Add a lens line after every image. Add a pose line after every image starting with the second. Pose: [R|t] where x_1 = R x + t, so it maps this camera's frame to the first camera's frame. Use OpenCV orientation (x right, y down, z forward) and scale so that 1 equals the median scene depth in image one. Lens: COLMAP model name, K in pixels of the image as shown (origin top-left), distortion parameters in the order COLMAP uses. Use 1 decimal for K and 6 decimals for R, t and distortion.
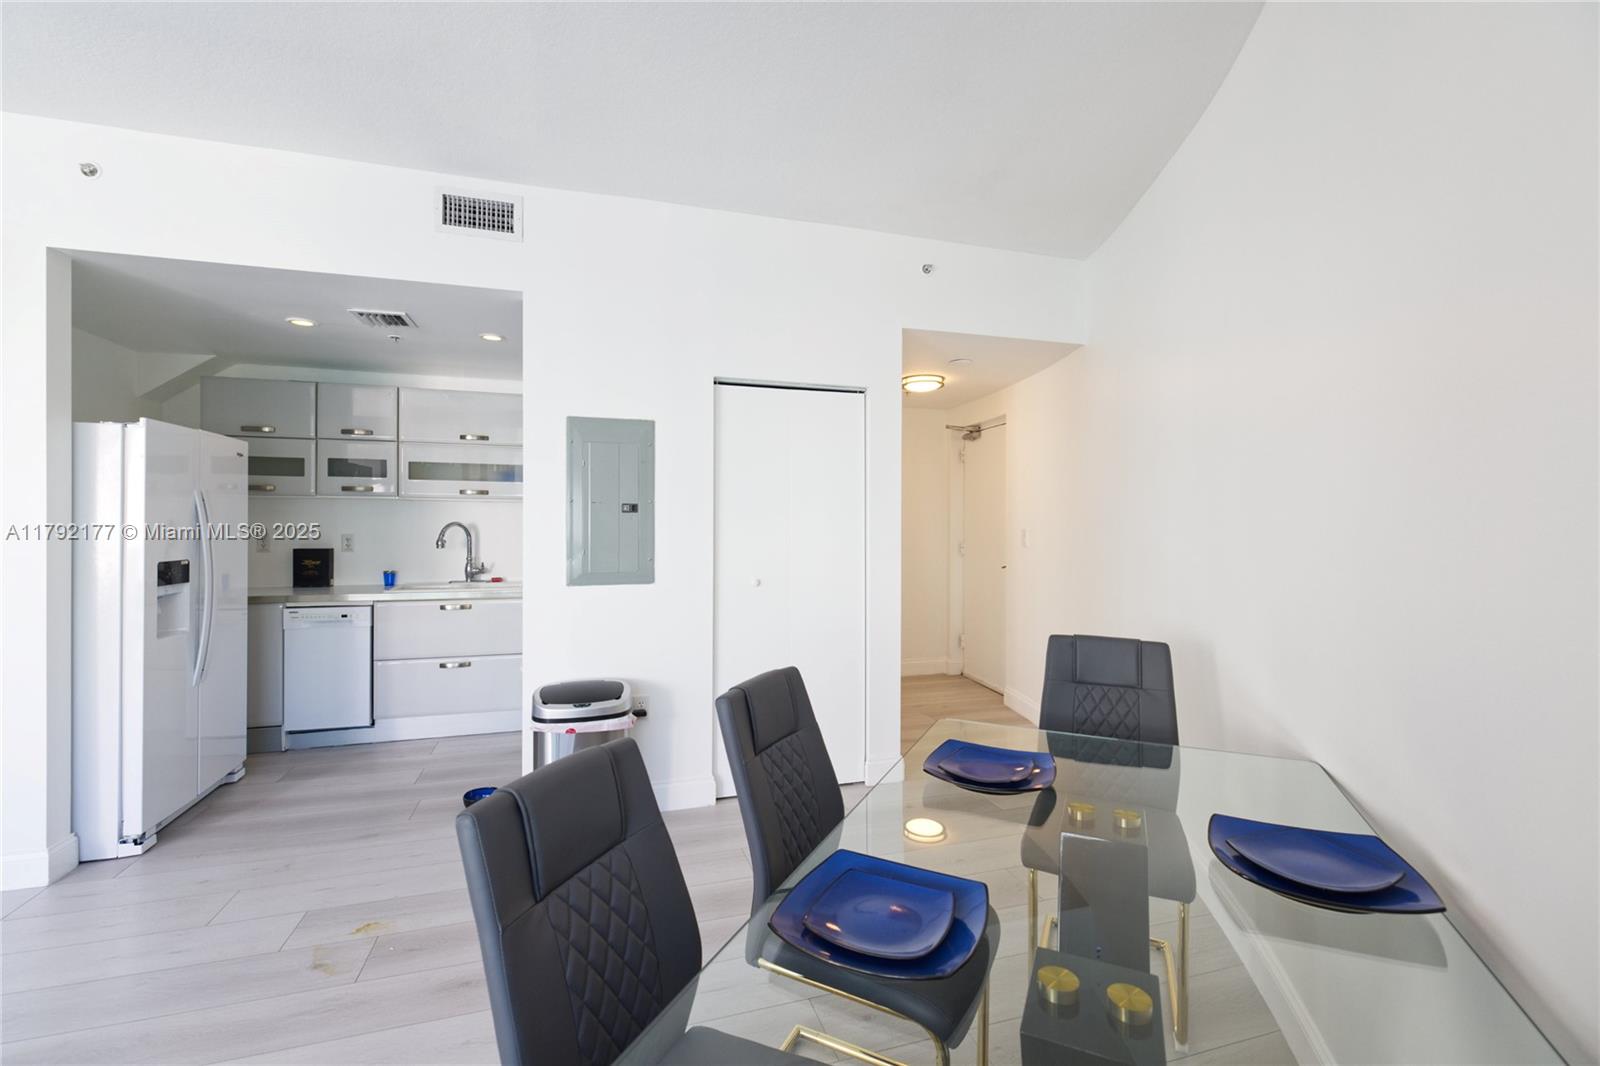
lens RADIAL K [[680.8, 0, 797.0], [0, 680.8, 525.9], [0, 0, 1]] dist [-0.000832, -0.000022]
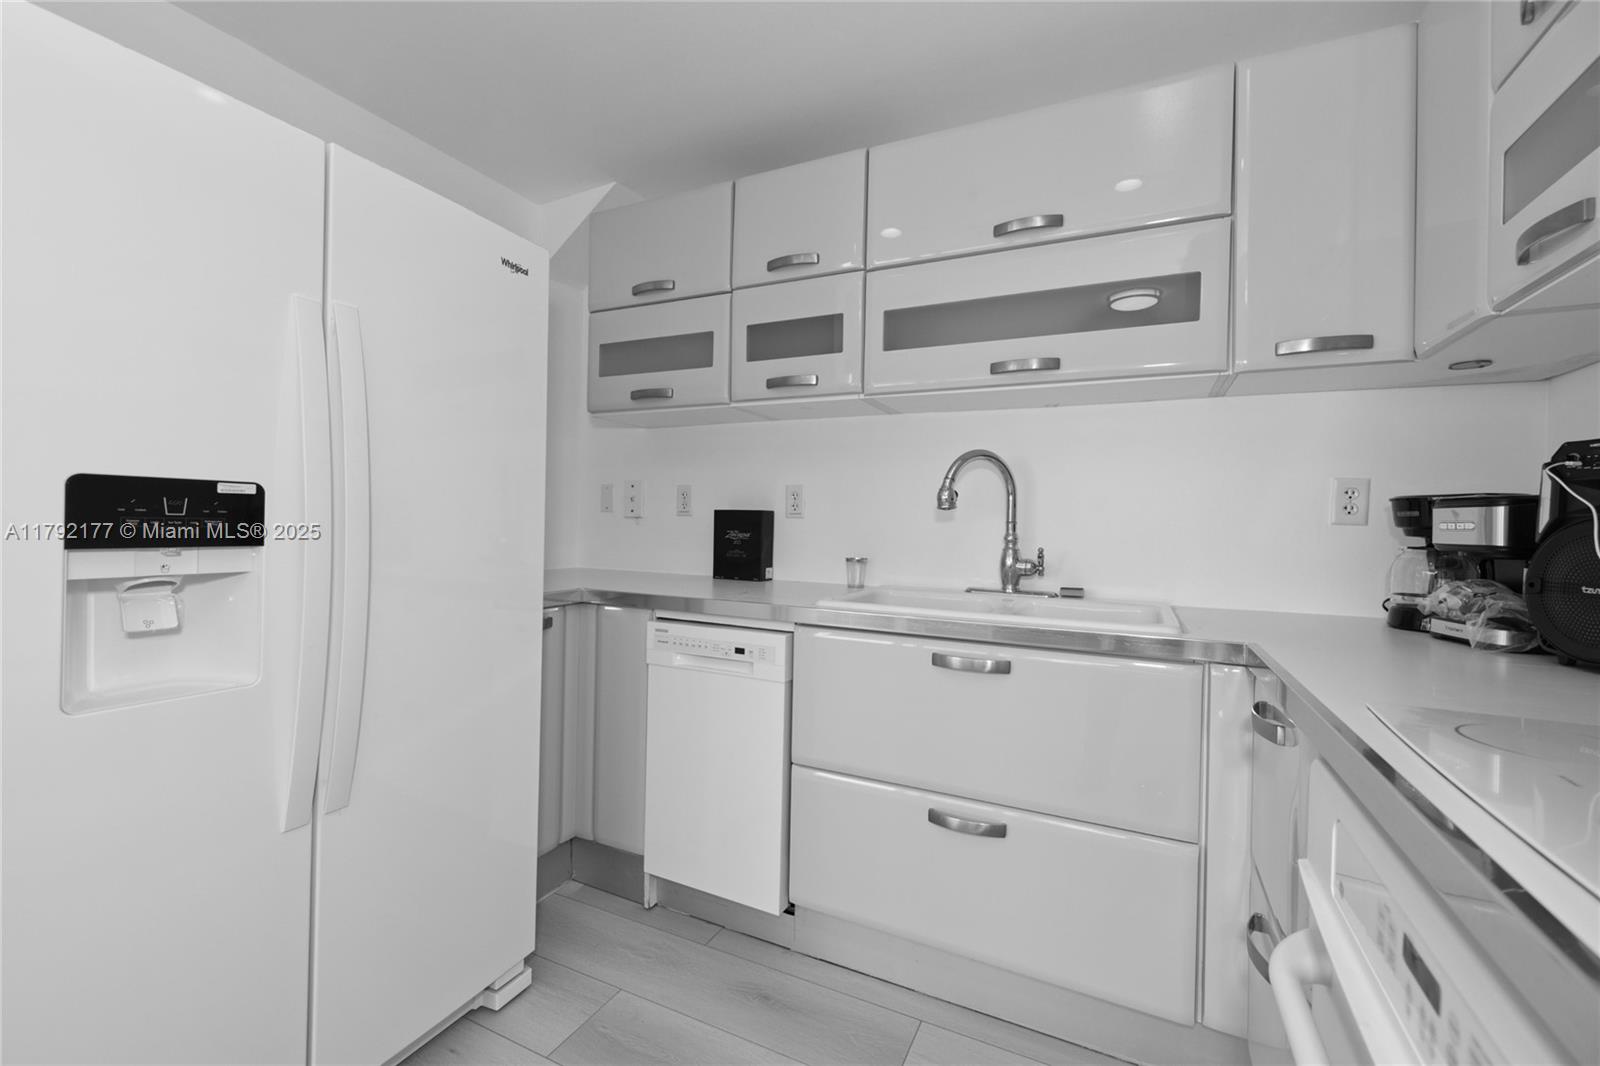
lens RADIAL K [[684.7, 0, 788.8], [0, 684.7, 527.9], [0, 0, 1]] dist [0.001035, -0.000317]
pose [[0.717536, 0.015264, -0.696355, -0.316060], [-0.018533, 0.999824, 0.002819, 0.047902], [0.696275, 0.010883, 0.717692, 0.665873]]
